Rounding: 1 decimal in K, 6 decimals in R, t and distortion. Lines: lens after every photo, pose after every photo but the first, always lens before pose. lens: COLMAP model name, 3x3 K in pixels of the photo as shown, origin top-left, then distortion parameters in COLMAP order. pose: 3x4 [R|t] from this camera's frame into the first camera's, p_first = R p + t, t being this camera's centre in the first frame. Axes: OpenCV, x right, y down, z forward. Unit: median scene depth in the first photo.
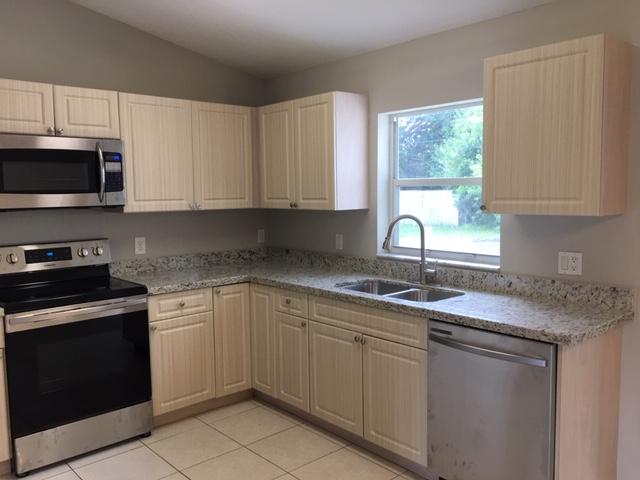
lens RADIAL K [[554.1, 0, 317.5], [0, 554.1, 238.2], [0, 0, 1]] dist [0.069997, -0.098333]
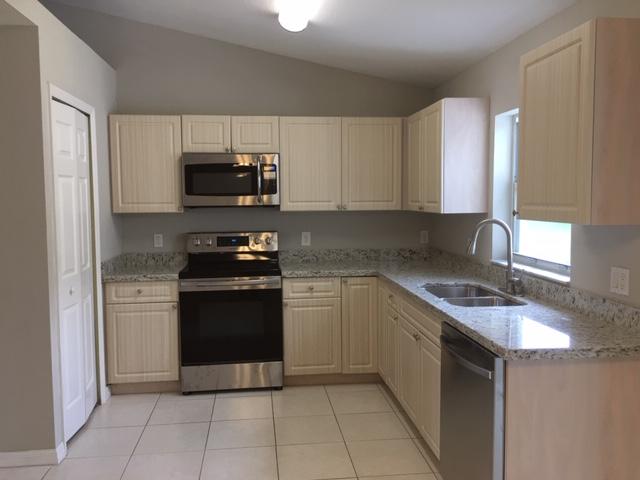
lens RADIAL K [[554.1, 0, 317.5], [0, 554.1, 238.2], [0, 0, 1]] dist [0.069997, -0.098333]
pose [[0.815056, 0.050991, -0.577134, 0.446598], [-0.053709, 0.998480, 0.012368, -0.004880], [0.576887, 0.020917, 0.816556, 0.024580]]
